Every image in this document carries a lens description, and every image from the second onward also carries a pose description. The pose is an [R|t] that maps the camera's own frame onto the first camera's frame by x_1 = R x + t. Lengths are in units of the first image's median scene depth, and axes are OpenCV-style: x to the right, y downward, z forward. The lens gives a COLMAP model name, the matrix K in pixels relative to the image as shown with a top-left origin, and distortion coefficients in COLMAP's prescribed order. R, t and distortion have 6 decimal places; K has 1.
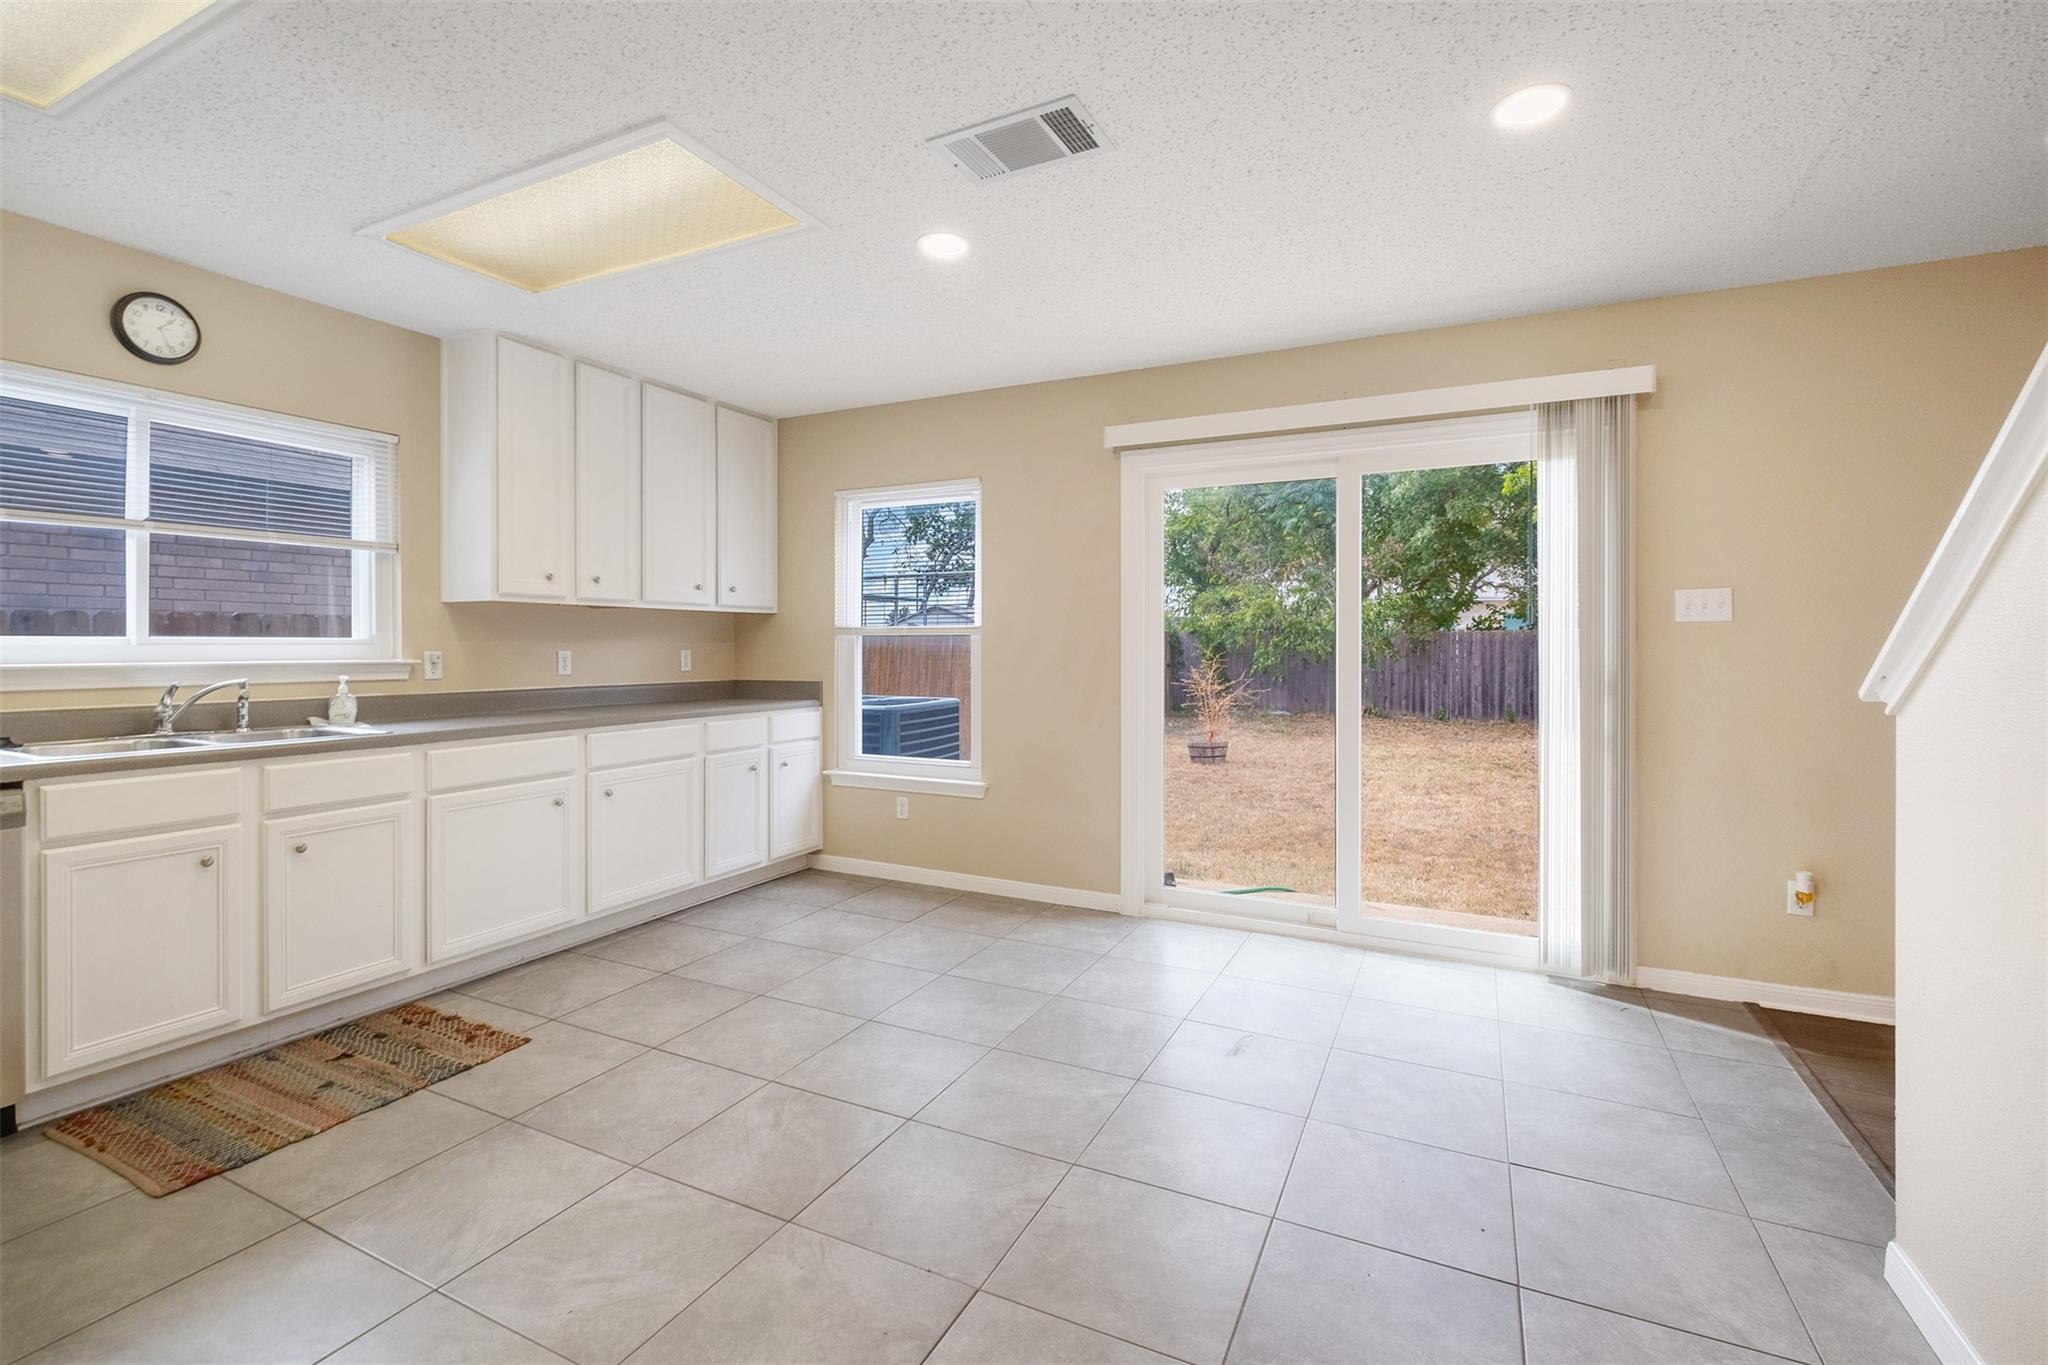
lens RADIAL K [[904.8, 0, 1034.6], [0, 904.8, 637.2], [0, 0, 1]] dist [0.002732, -0.005104]
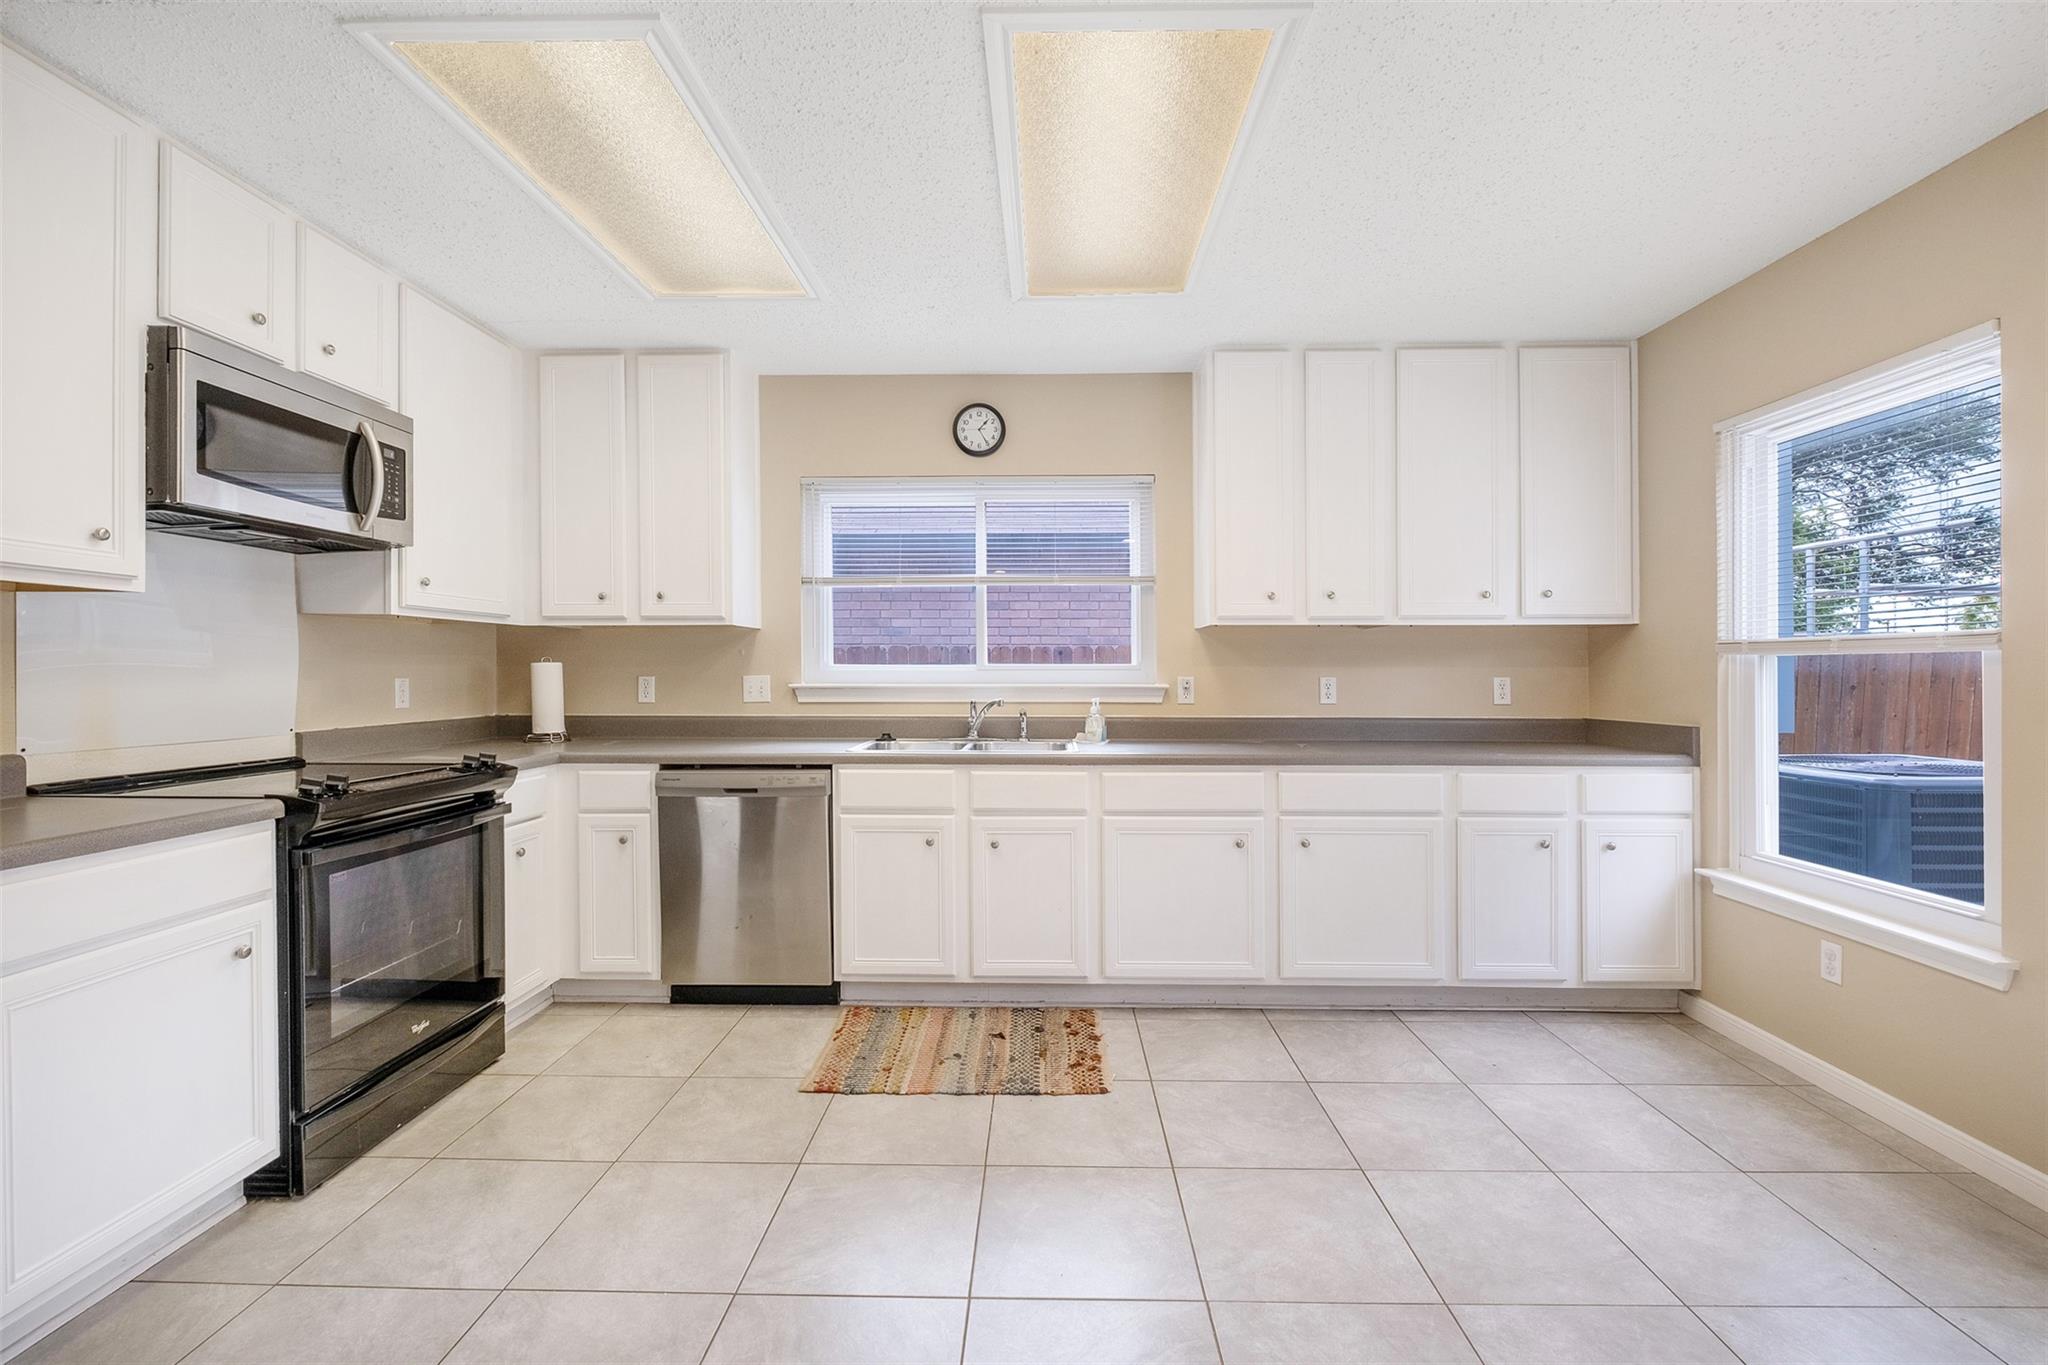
lens RADIAL K [[894.2, 0, 1023.1], [0, 894.2, 671.5], [0, 0, 1]] dist [0.003247, -0.005118]
pose [[0.413483, -0.002063, -0.910510, 0.194541], [0.008561, 0.999962, 0.001622, 0.006459], [0.910472, -0.008466, 0.413485, 0.422933]]
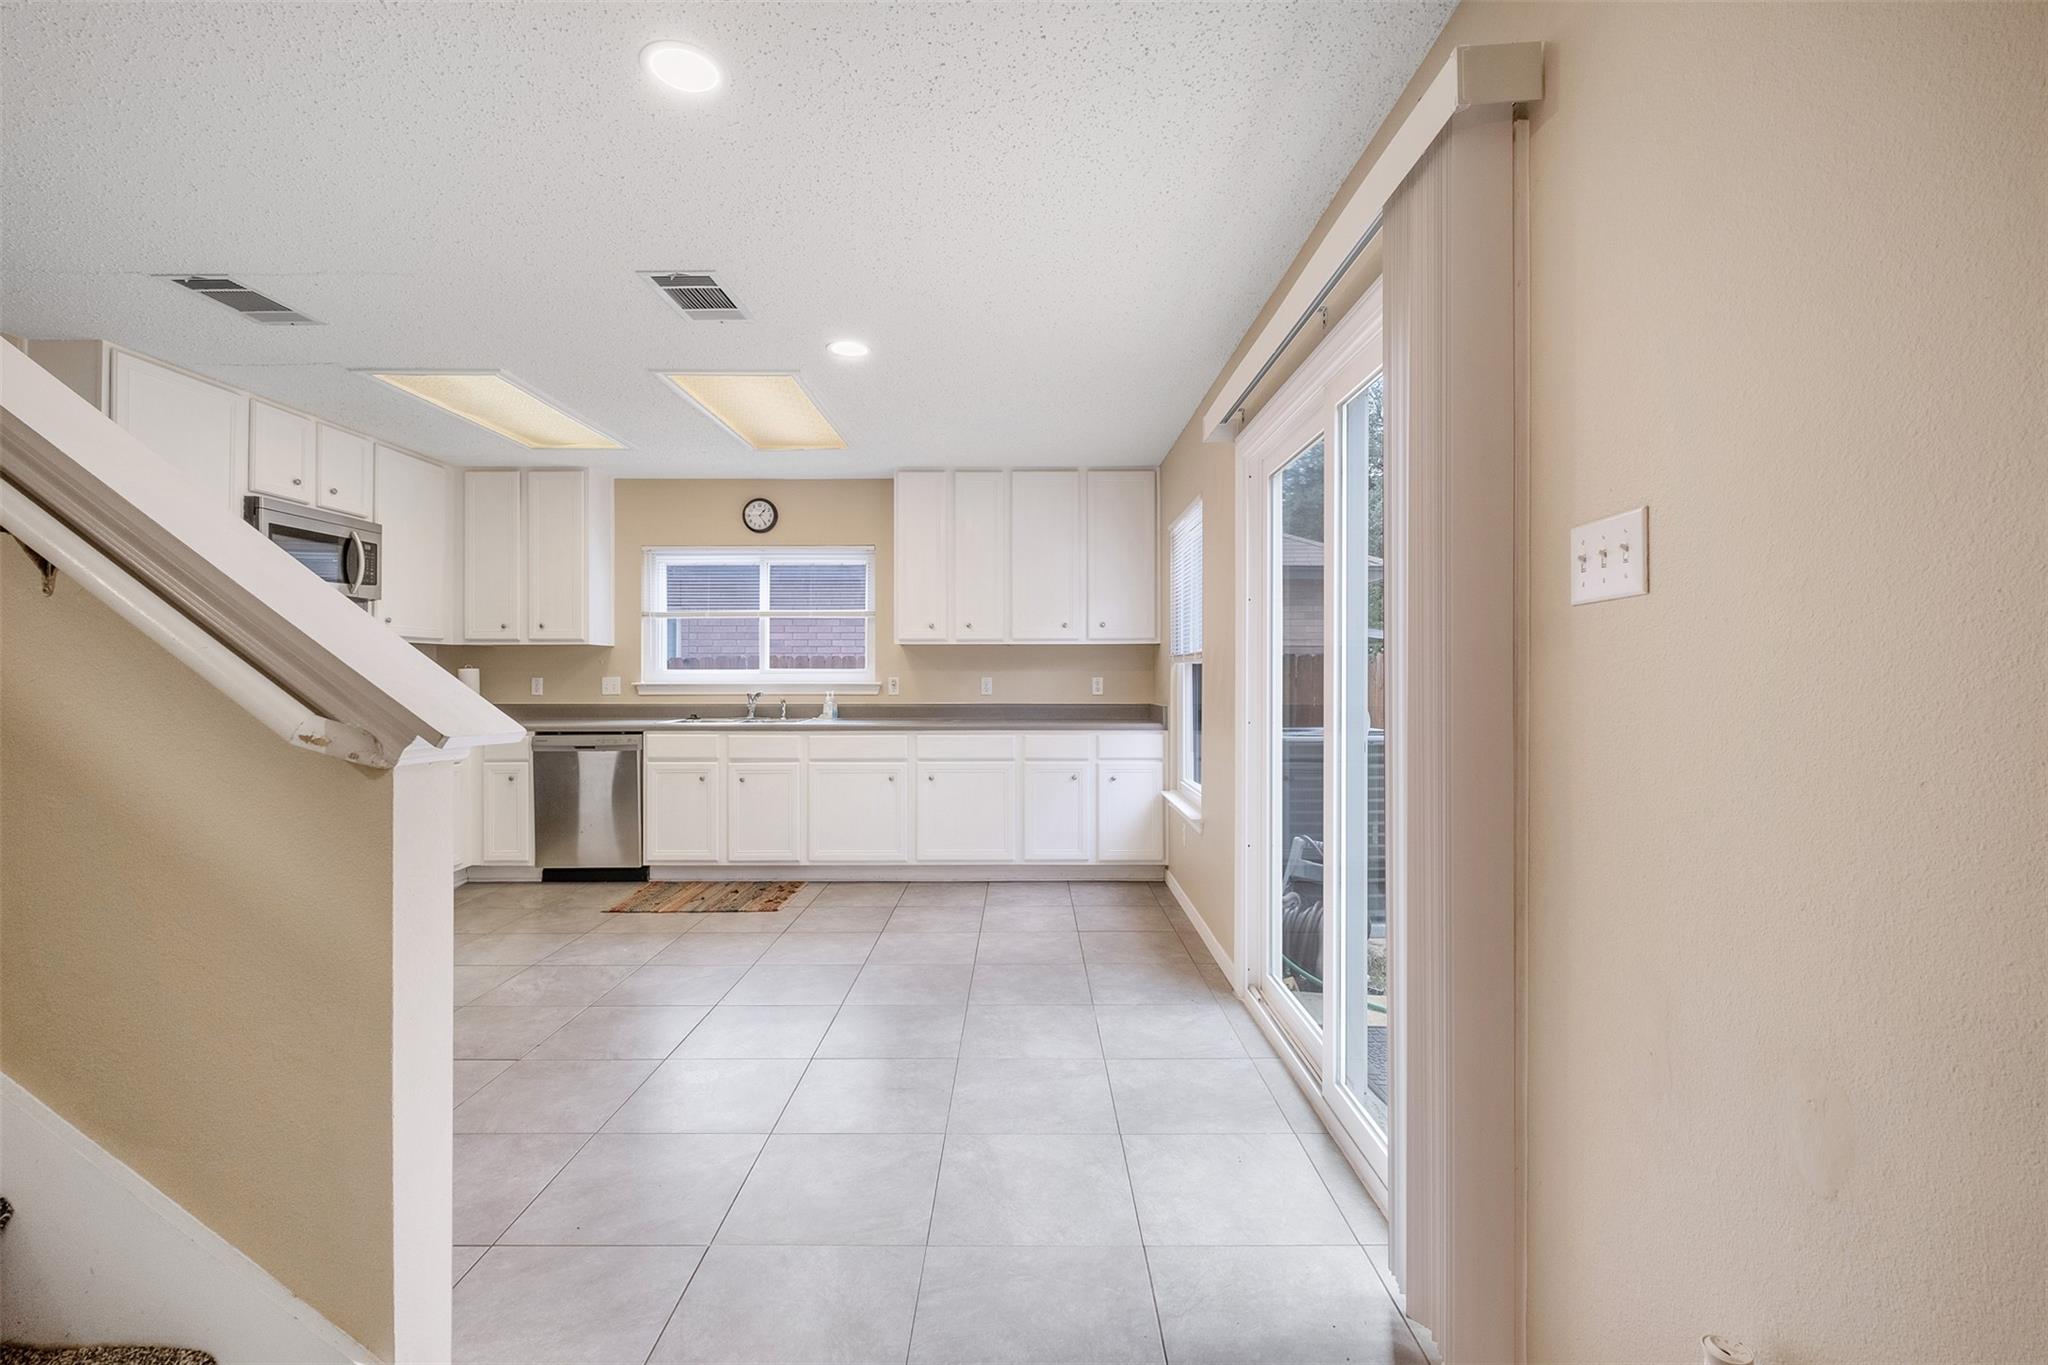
lens RADIAL K [[901.6, 0, 1031.3], [0, 901.6, 662.6], [0, 0, 1]] dist [0.001508, -0.006042]
pose [[0.439378, -0.016428, -0.898152, 0.886905], [0.009854, 0.999861, -0.013467, 0.013589], [0.898248, -0.002934, 0.439479, 0.540589]]
